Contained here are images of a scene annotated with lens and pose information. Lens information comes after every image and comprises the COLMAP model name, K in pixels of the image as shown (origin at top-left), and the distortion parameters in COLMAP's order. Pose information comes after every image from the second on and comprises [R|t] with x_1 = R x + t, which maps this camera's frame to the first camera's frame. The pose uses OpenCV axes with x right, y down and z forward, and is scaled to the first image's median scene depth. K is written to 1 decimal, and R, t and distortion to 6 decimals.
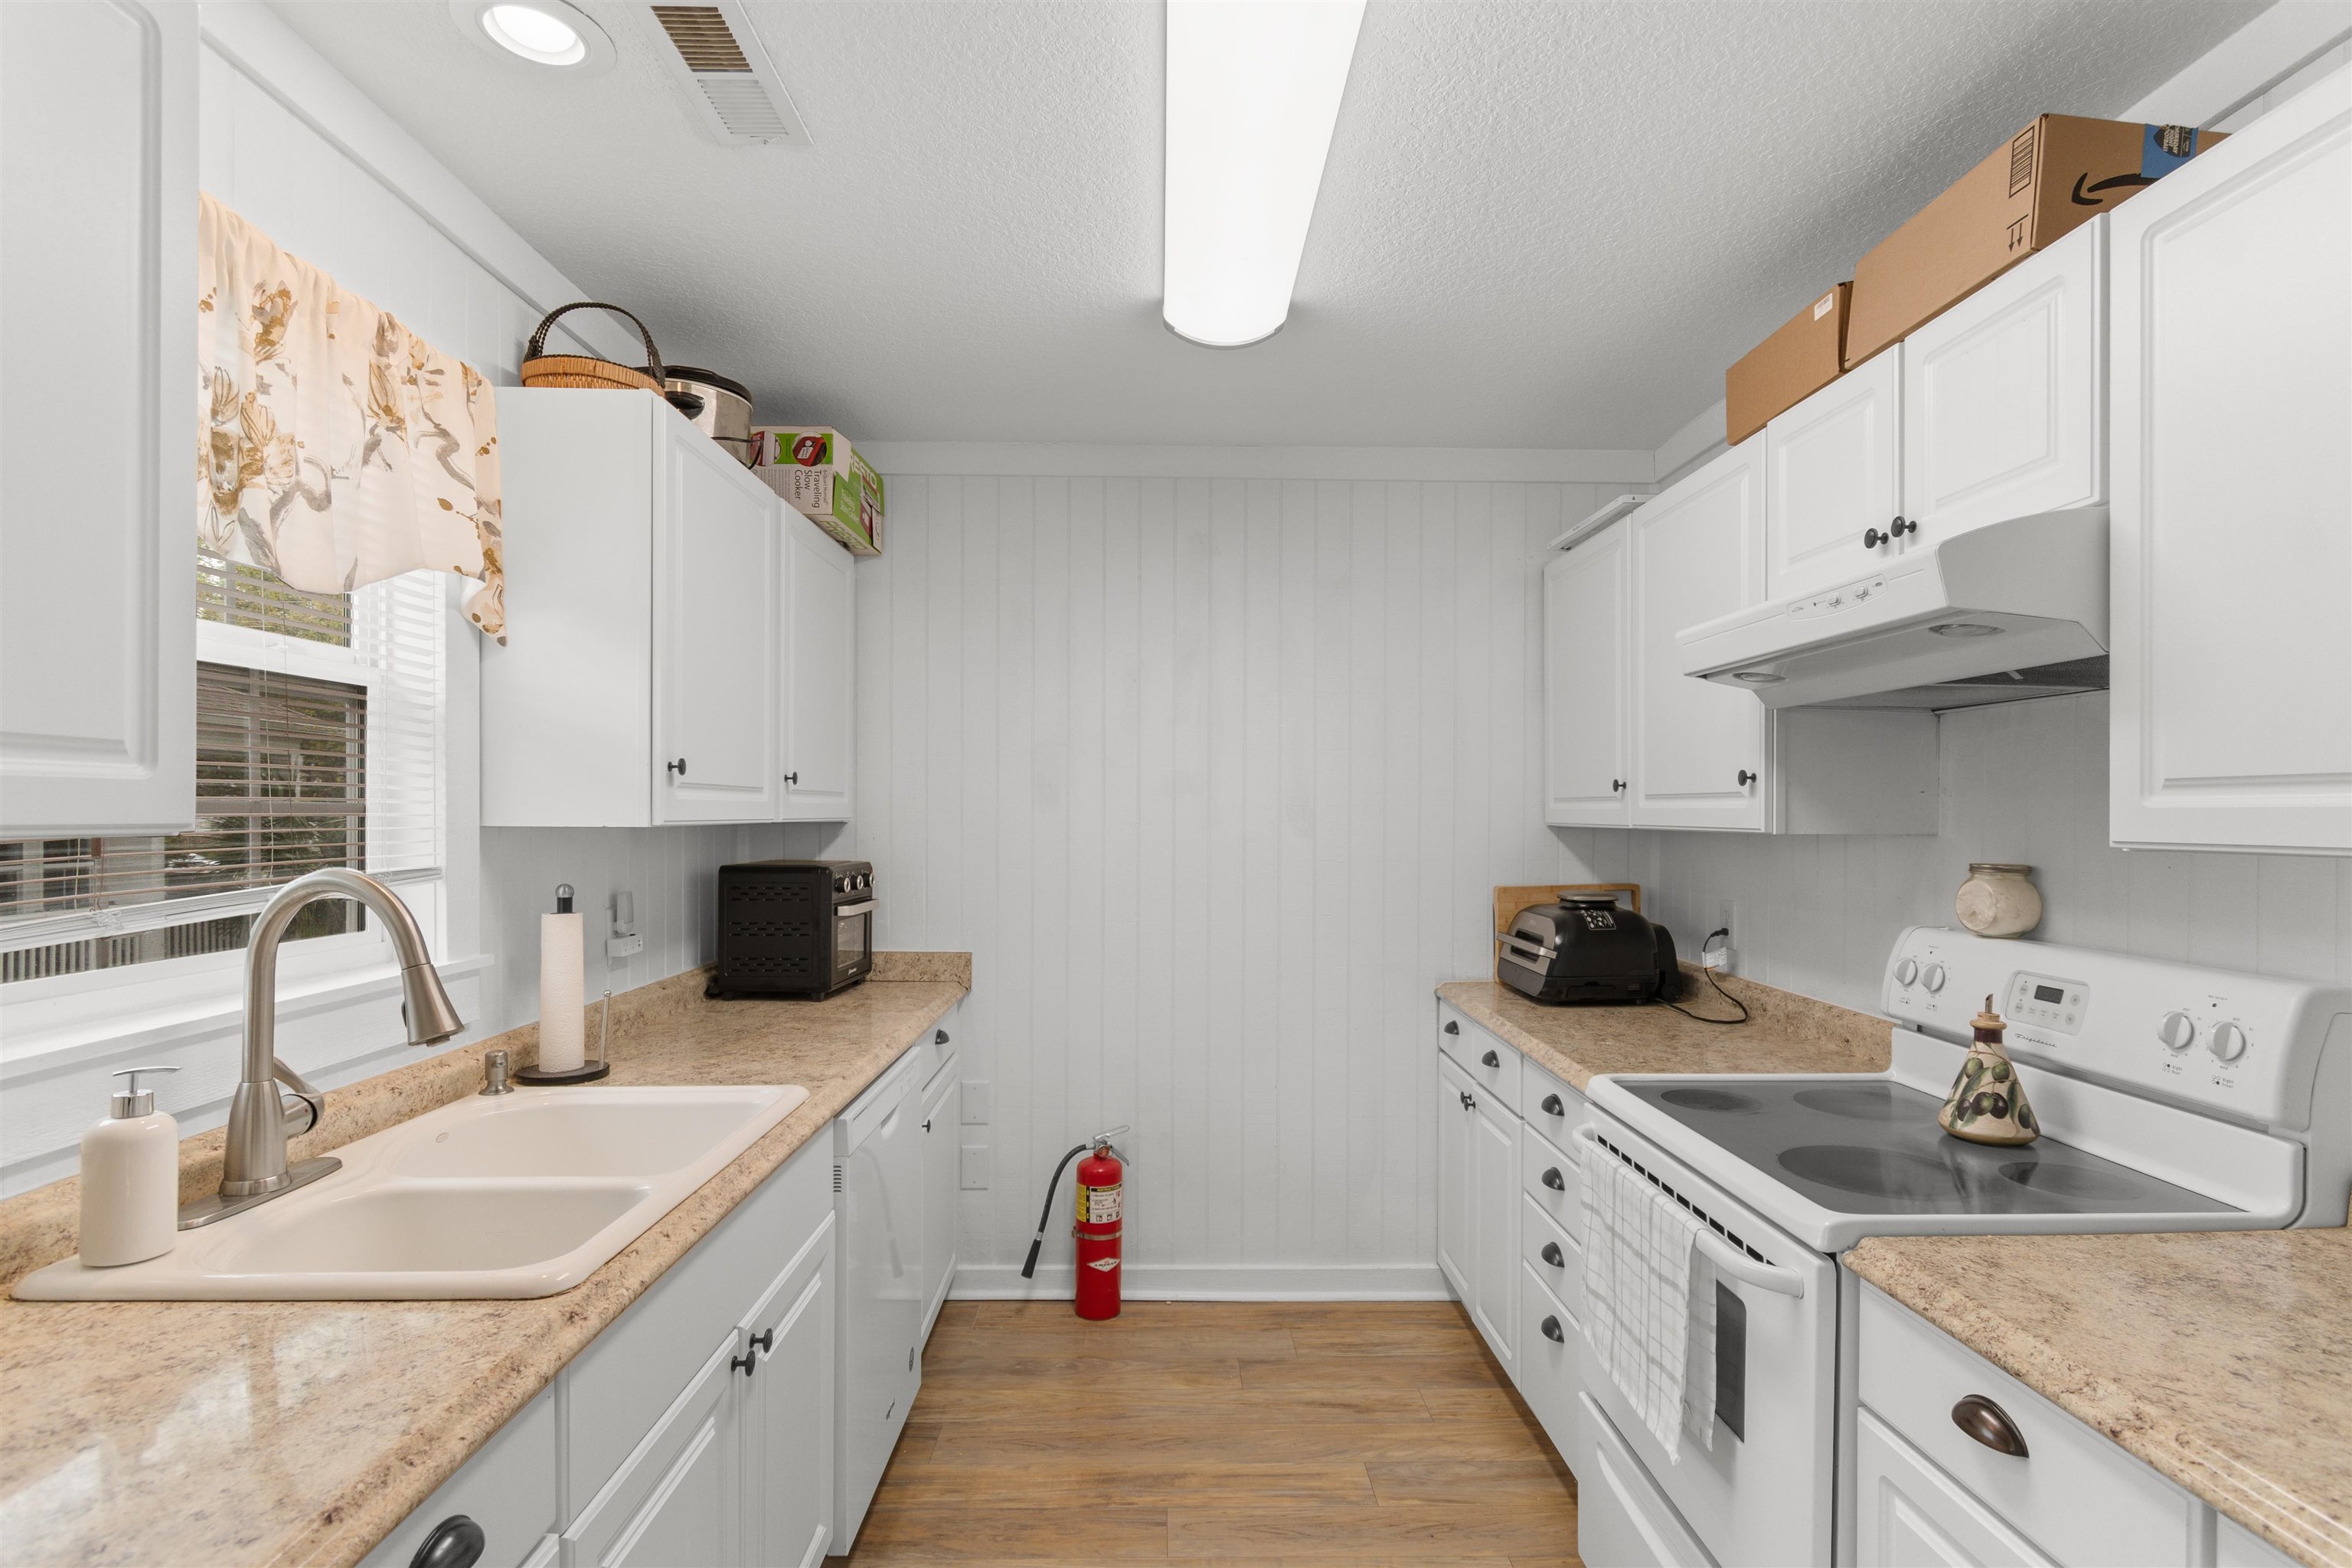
lens RADIAL K [[1156.0, 0, 1179.5], [0, 1156.0, 795.9], [0, 0, 1]] dist [0.000857, -0.000939]
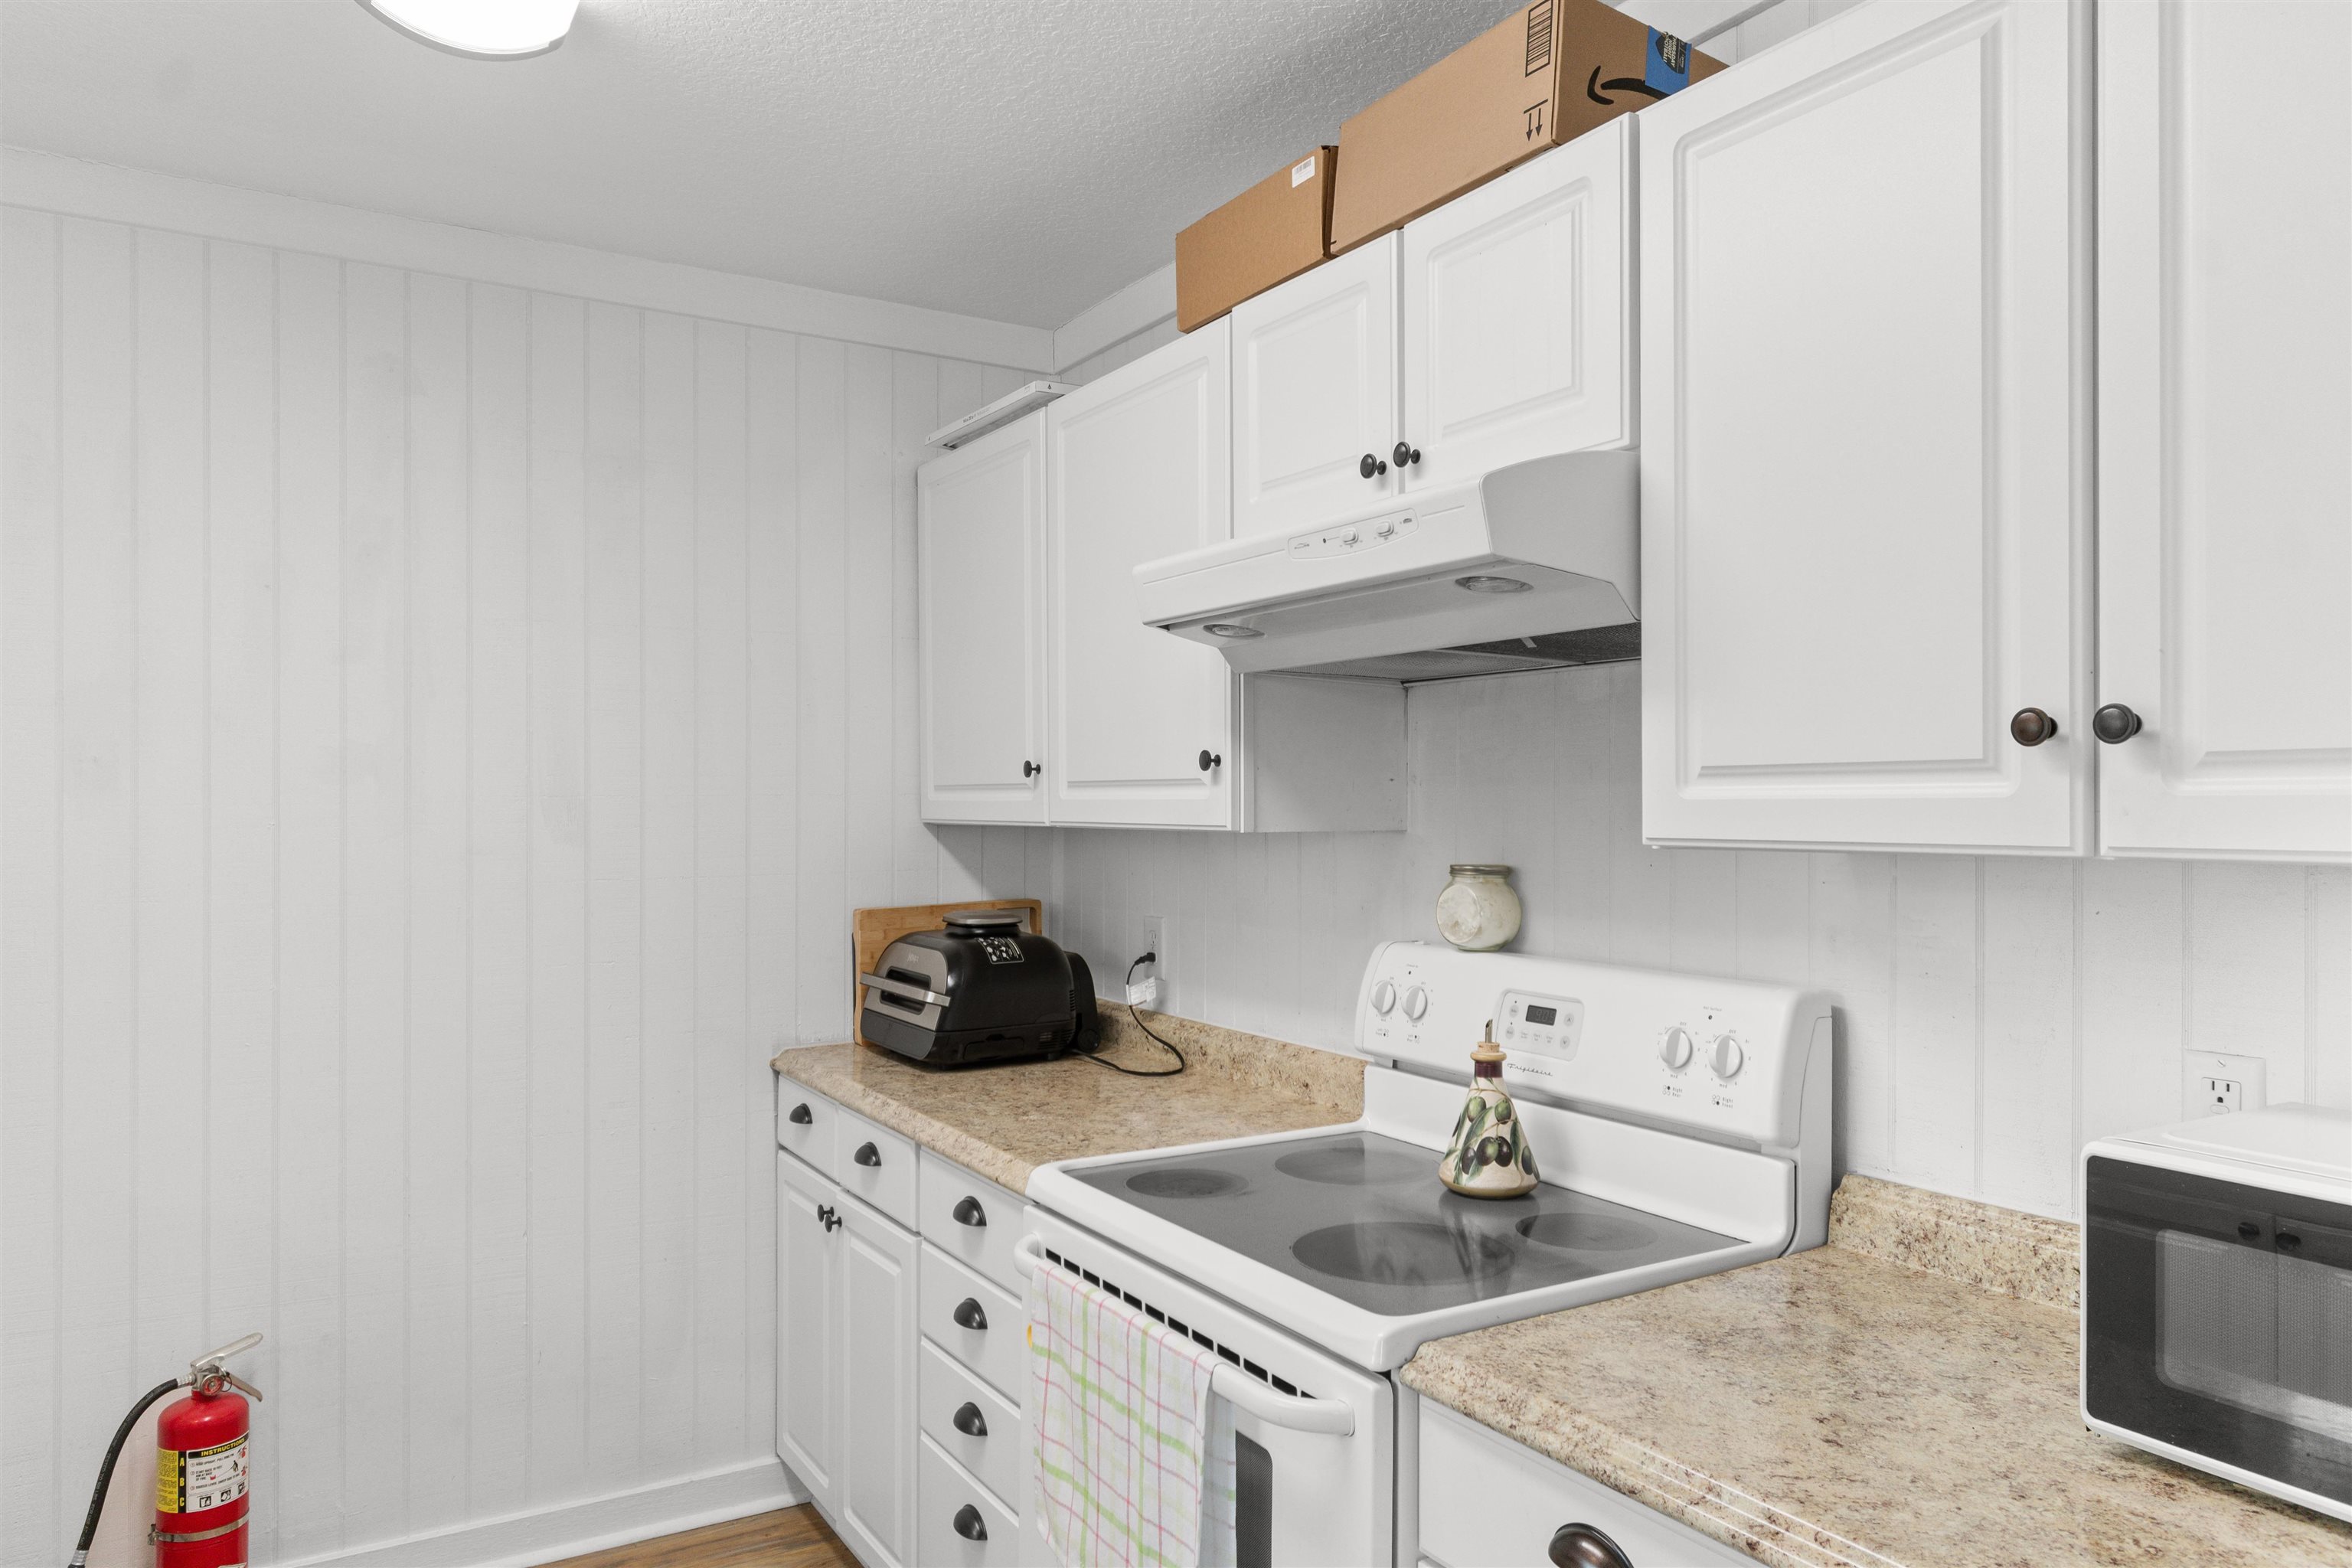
lens RADIAL K [[1561.4, 0, 1172.9], [0, 1561.4, 791.4], [0, 0, 1]] dist [0.003311, 0.003275]
pose [[0.868070, 0.001545, 0.496440, -0.058688], [-0.004538, 0.999978, 0.004824, 0.000103], [-0.496421, -0.006440, 0.868058, 0.110328]]
